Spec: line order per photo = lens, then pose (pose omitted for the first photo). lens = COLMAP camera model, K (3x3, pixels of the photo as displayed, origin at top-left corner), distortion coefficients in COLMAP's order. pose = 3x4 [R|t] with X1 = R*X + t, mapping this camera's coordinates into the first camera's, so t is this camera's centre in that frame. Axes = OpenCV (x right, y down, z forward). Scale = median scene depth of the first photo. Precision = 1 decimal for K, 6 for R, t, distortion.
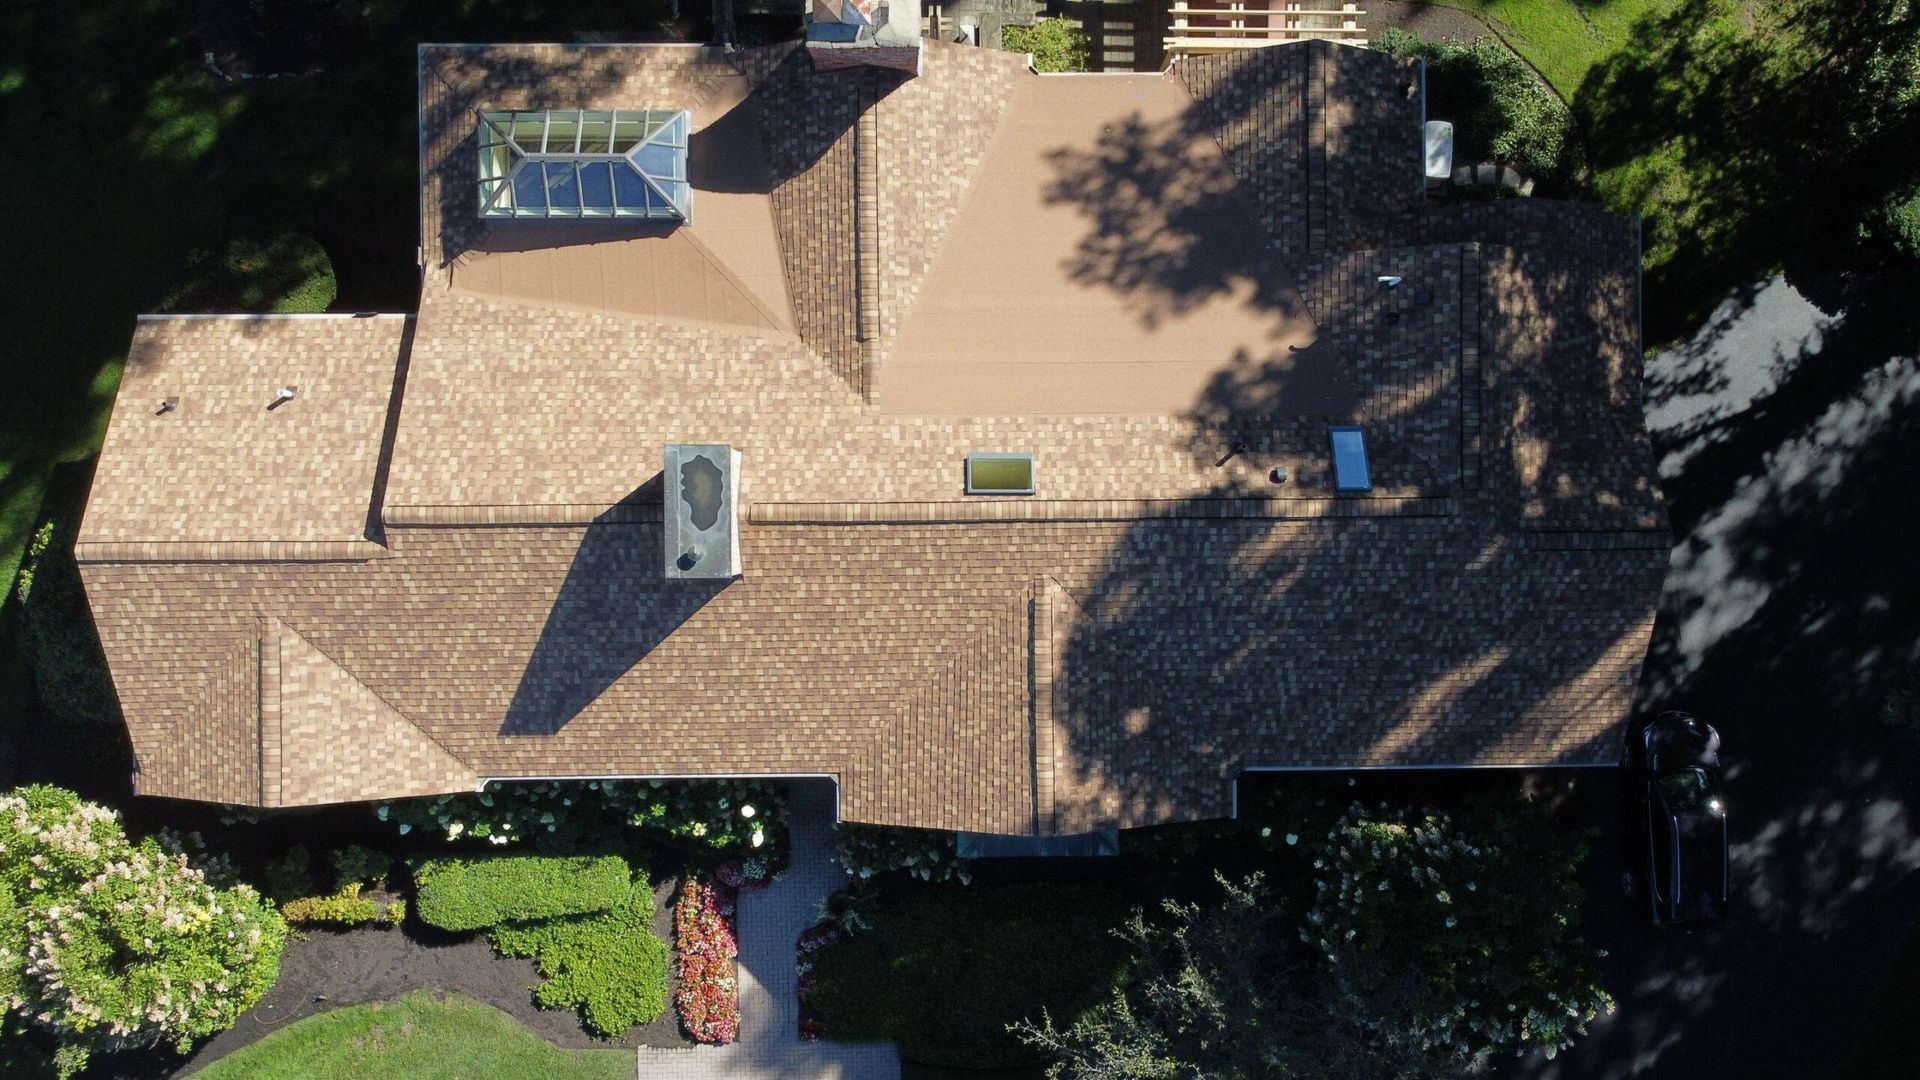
lens RADIAL K [[1404.9, 0, 960.0], [0, 1404.9, 540.0], [0, 0, 1]] dist [0.010057, -0.032186]
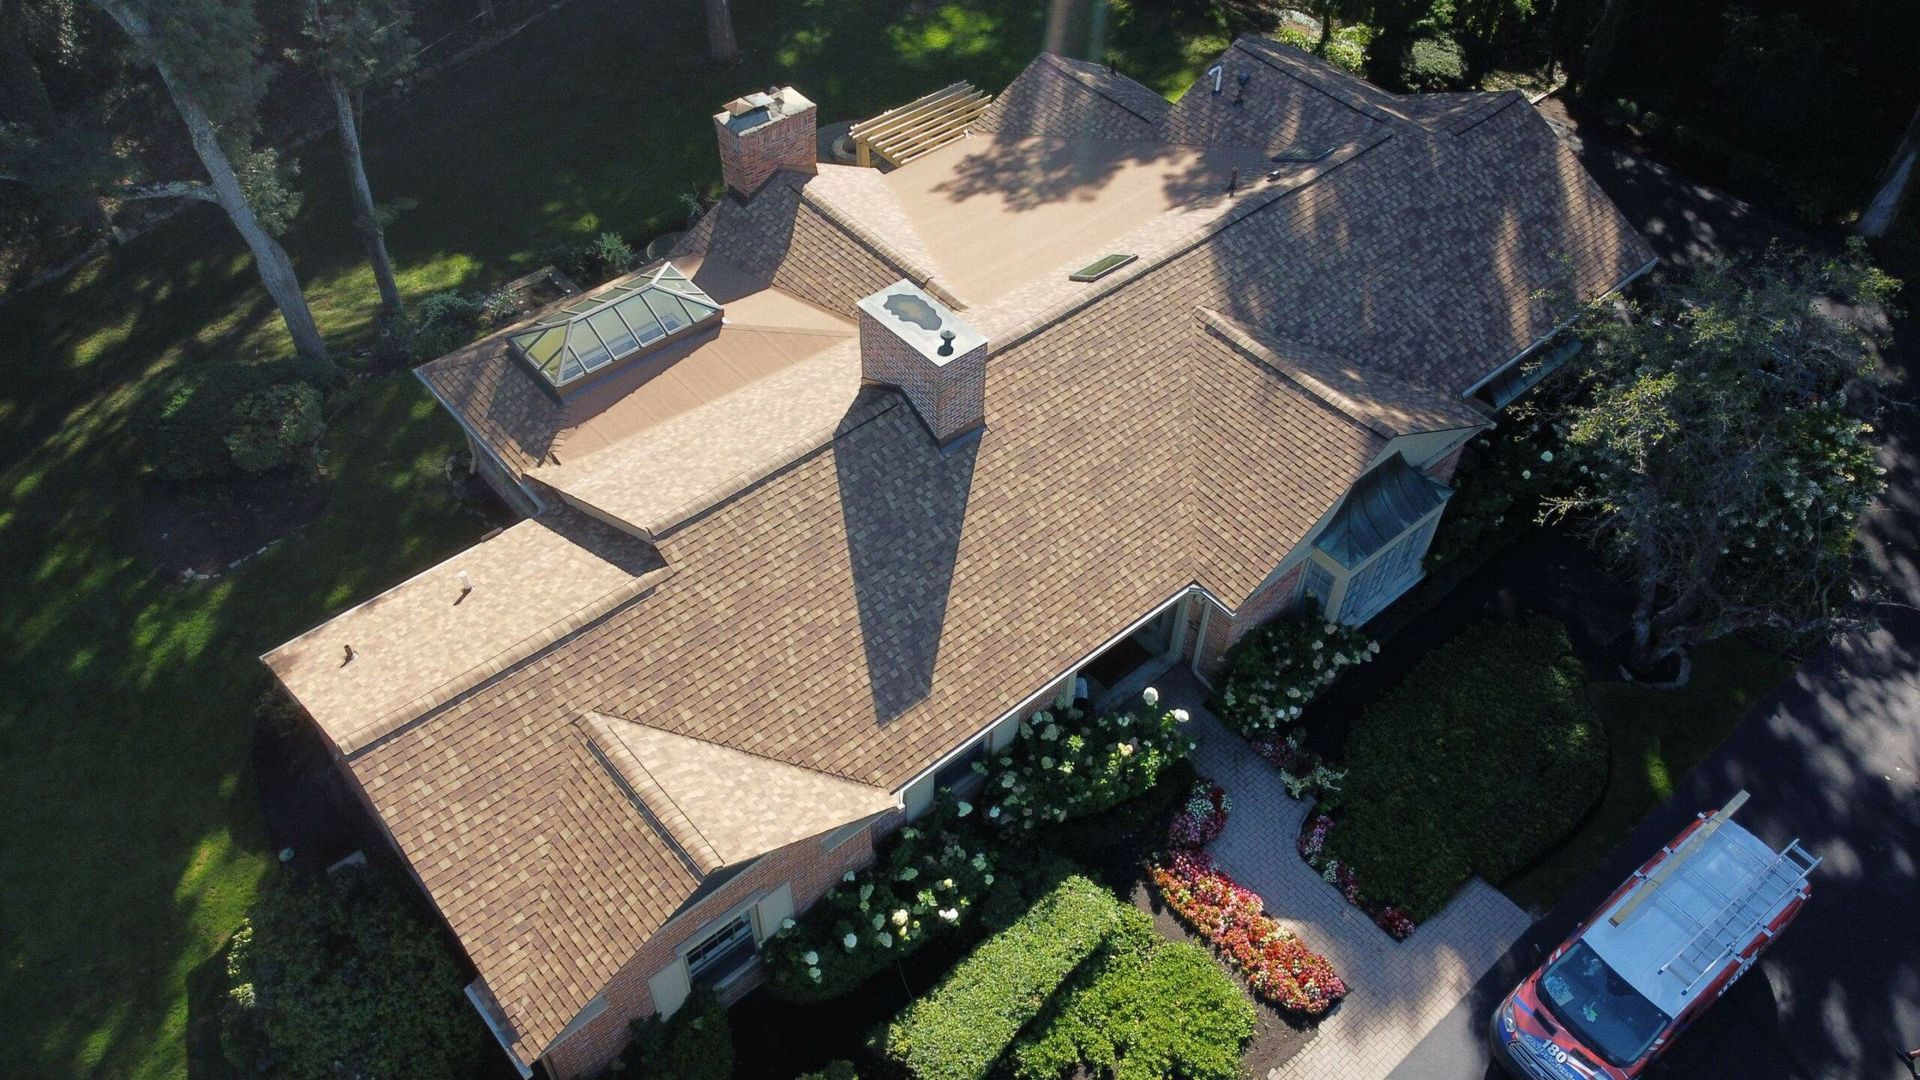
lens RADIAL K [[1404.9, 0, 960.0], [0, 1404.9, 540.0], [0, 0, 1]] dist [0.010057, -0.032186]
pose [[0.763134, -0.493268, 0.417507, -0.602415], [0.646156, 0.571992, -0.505280, 0.542293], [0.010428, 0.655371, 0.755235, 0.304399]]
